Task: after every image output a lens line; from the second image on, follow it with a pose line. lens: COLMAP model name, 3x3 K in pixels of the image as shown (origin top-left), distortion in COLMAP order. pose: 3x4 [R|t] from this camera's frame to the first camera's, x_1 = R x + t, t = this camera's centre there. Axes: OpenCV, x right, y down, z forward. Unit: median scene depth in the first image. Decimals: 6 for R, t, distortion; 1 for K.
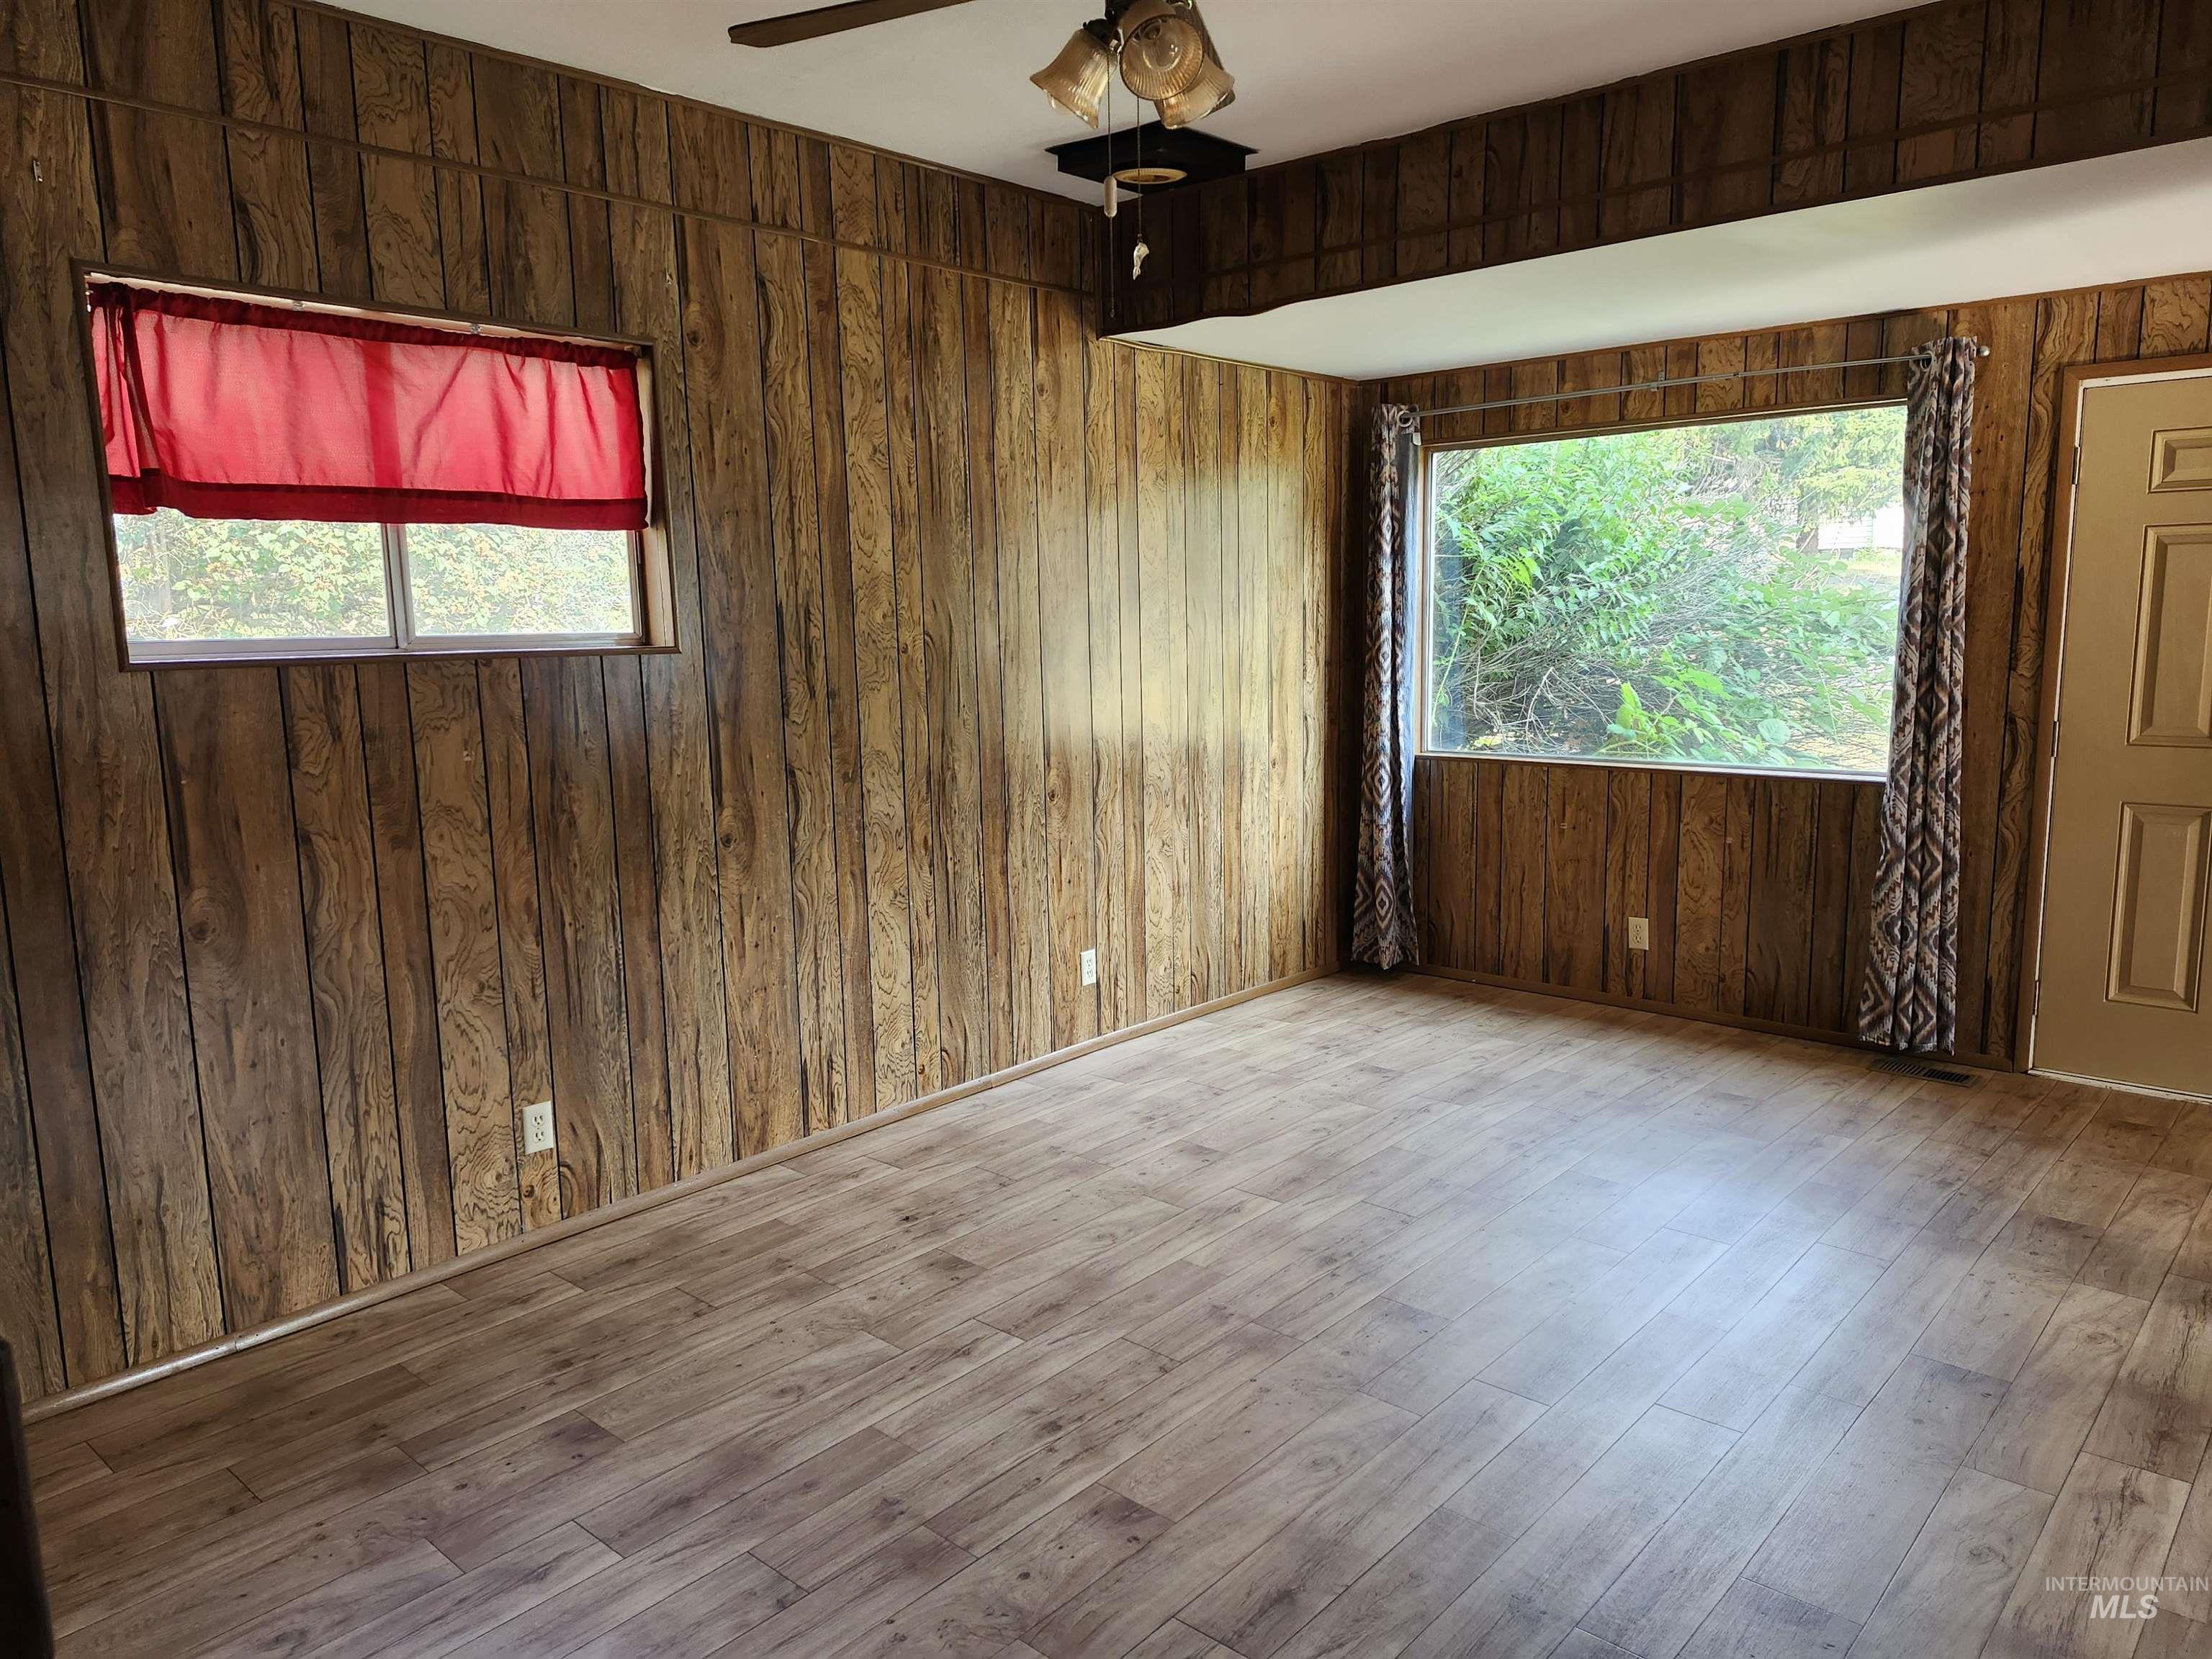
lens RADIAL K [[1518.7, 0, 1091.5], [0, 1518.7, 840.4], [0, 0, 1]] dist [0.083705, -0.092125]
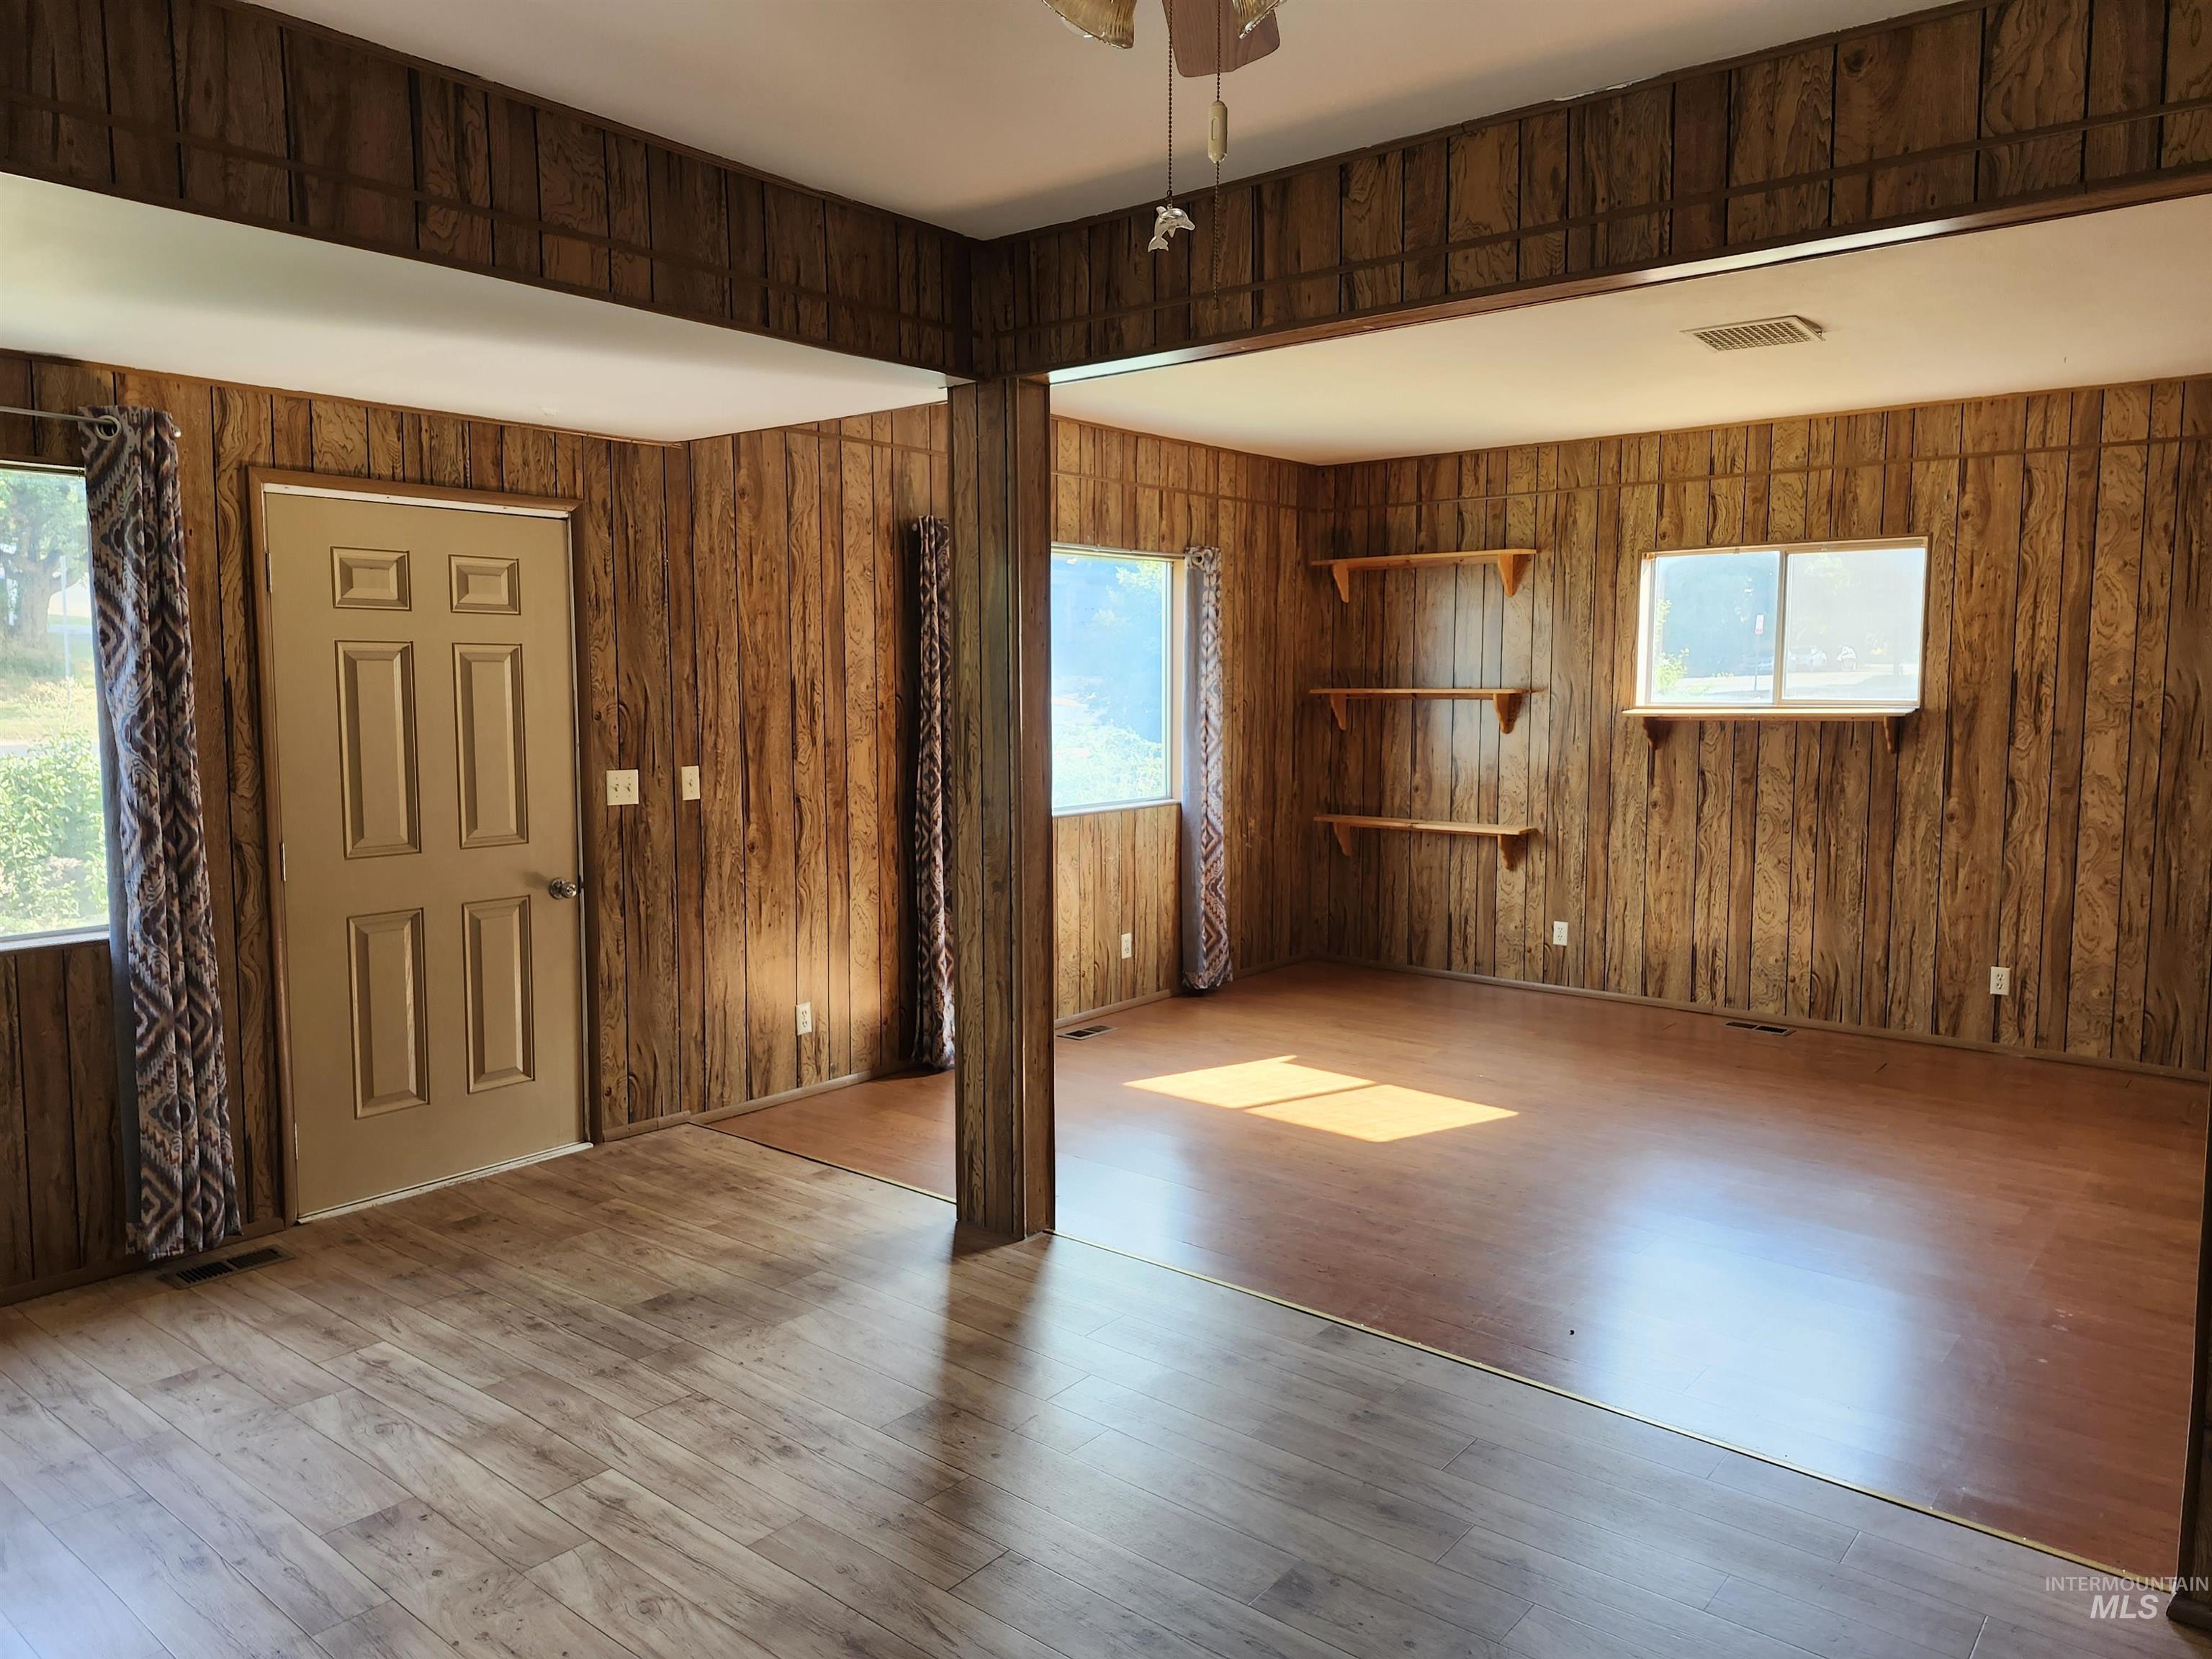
lens RADIAL K [[1518.7, 0, 1080.9], [0, 1518.7, 820.7], [0, 0, 1]] dist [0.083705, -0.092125]
pose [[-0.043013, -0.075234, 0.996238, -0.396702], [0.149200, 0.985495, 0.080864, -0.115313], [-0.987871, 0.152117, -0.031165, 0.676637]]
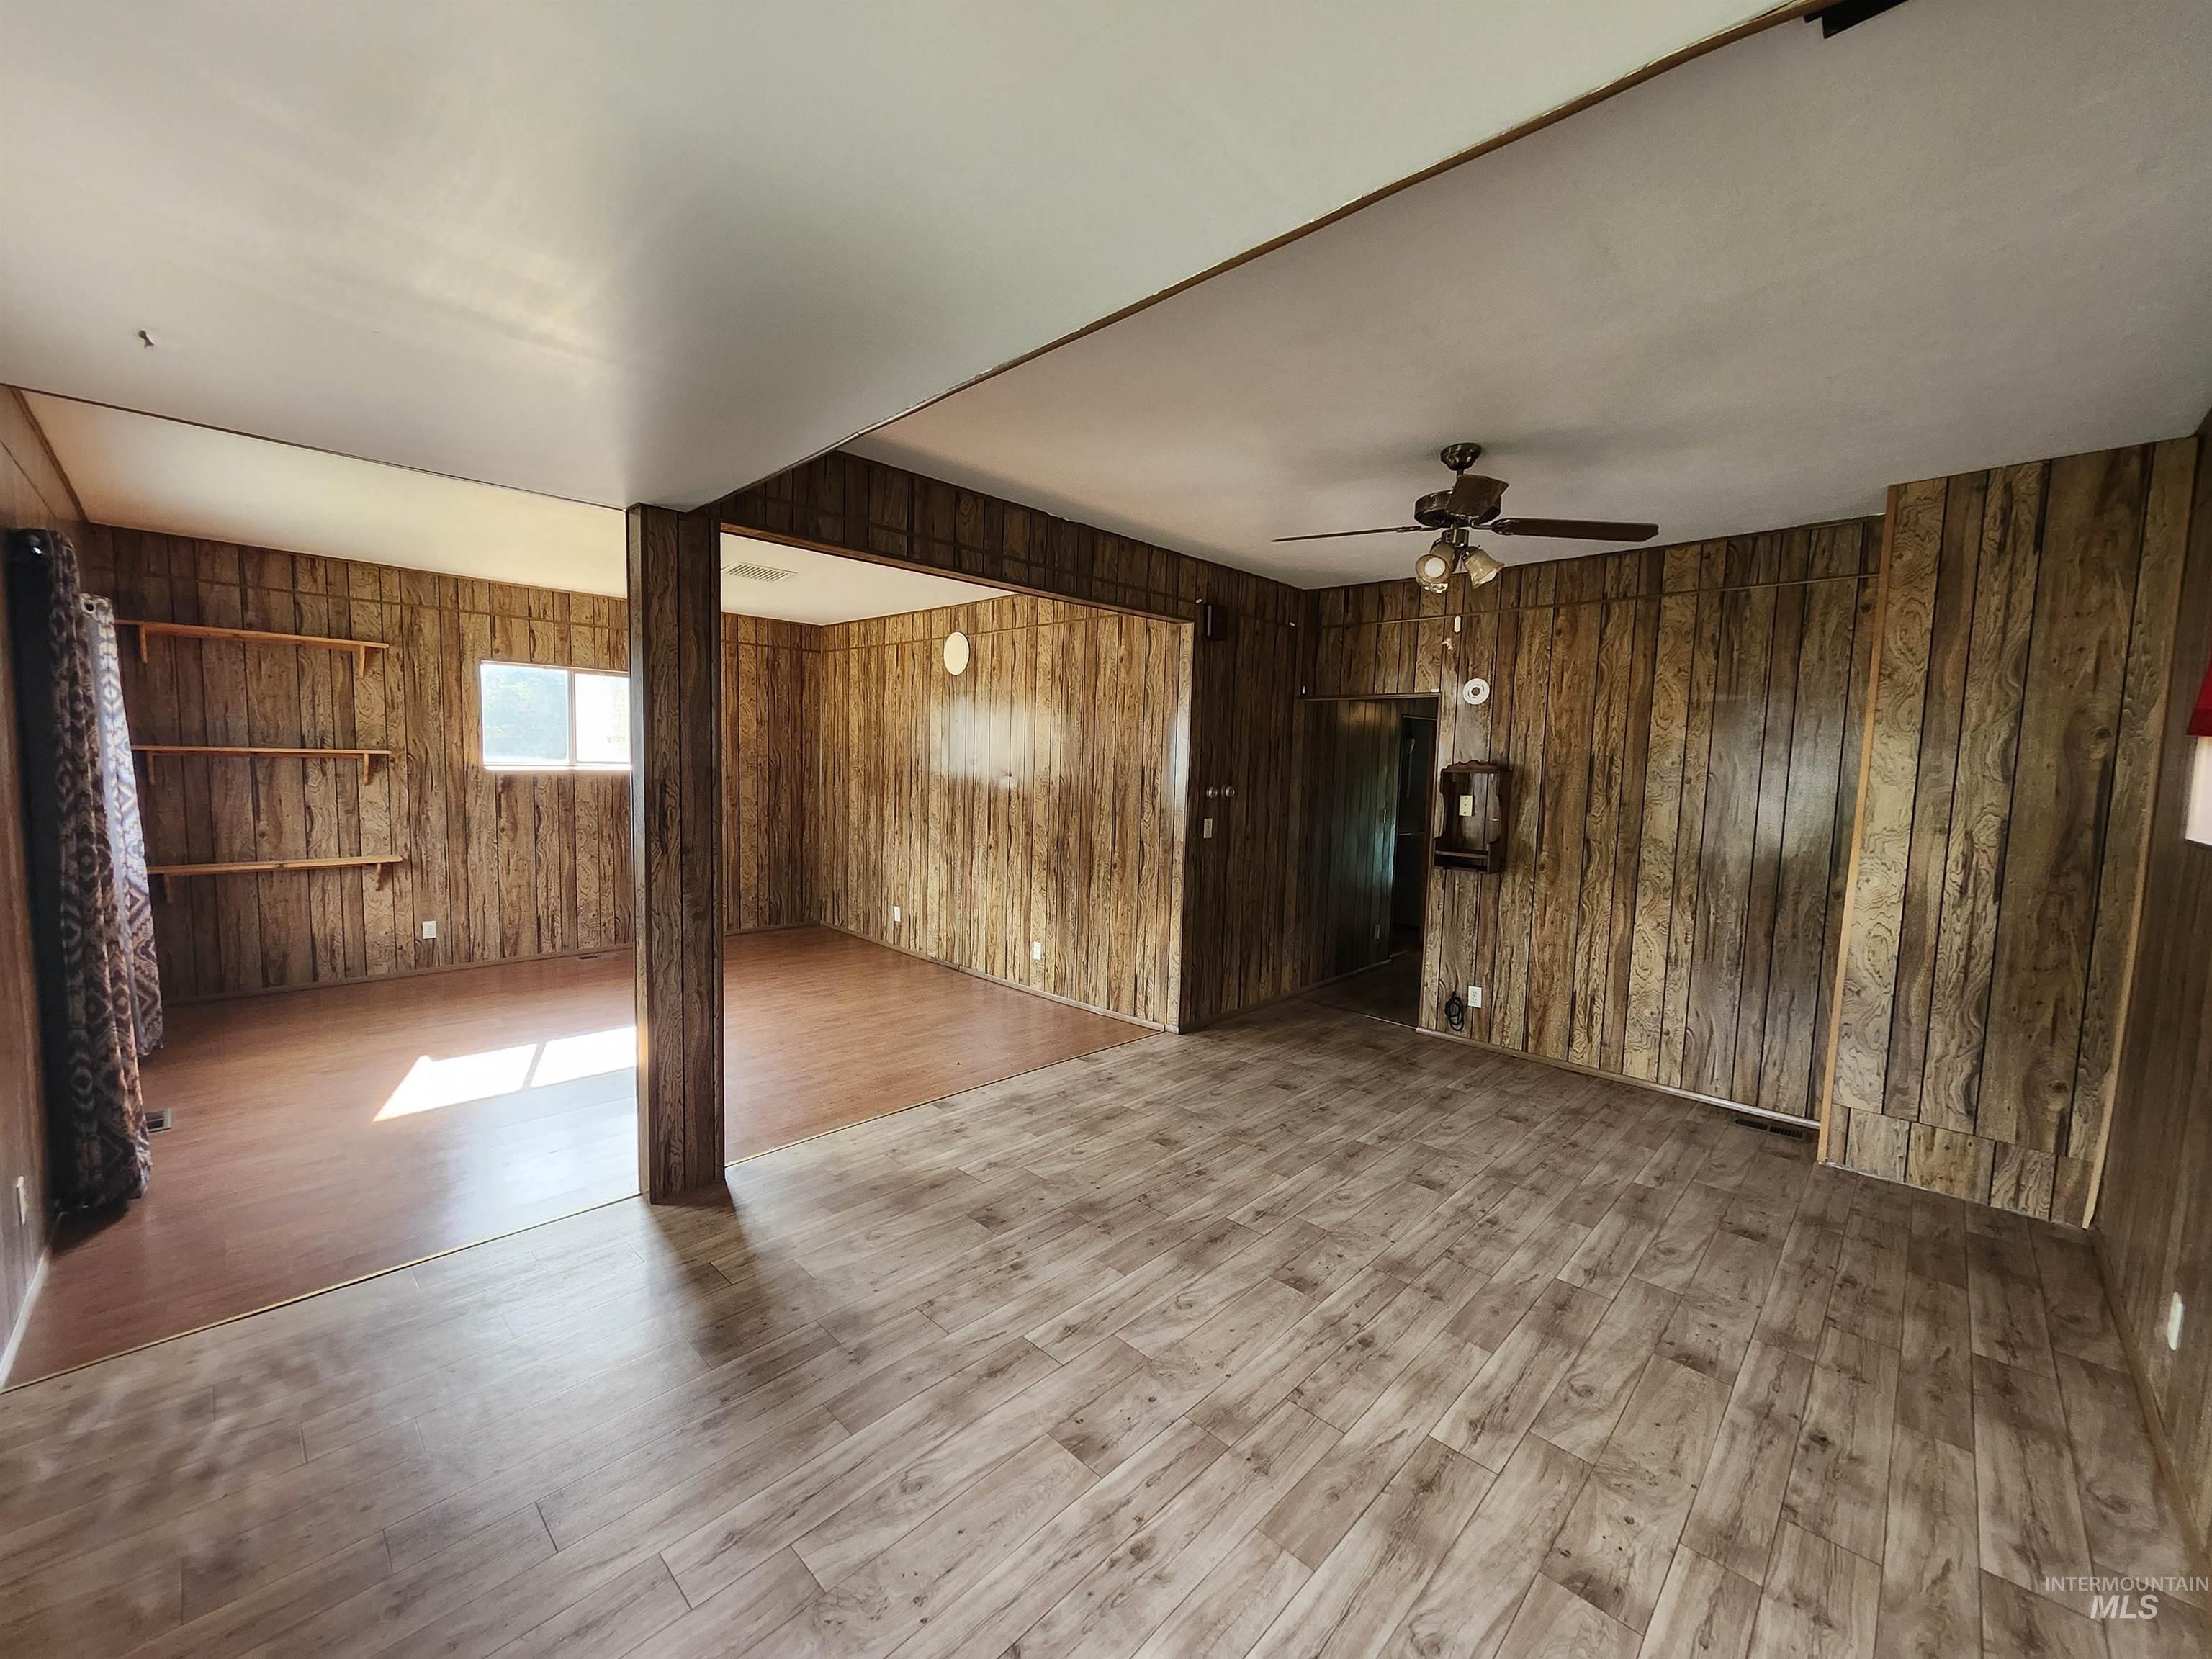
lens RADIAL K [[869.1, 0, 1104.8], [0, 869.1, 832.6], [0, 0, 1]] dist [0.000658, -0.000311]
pose [[-0.999428, -0.010446, 0.032174, 0.318639], [-0.002771, 0.973212, 0.229892, -0.248588], [-0.033714, 0.229671, -0.972684, 1.469823]]
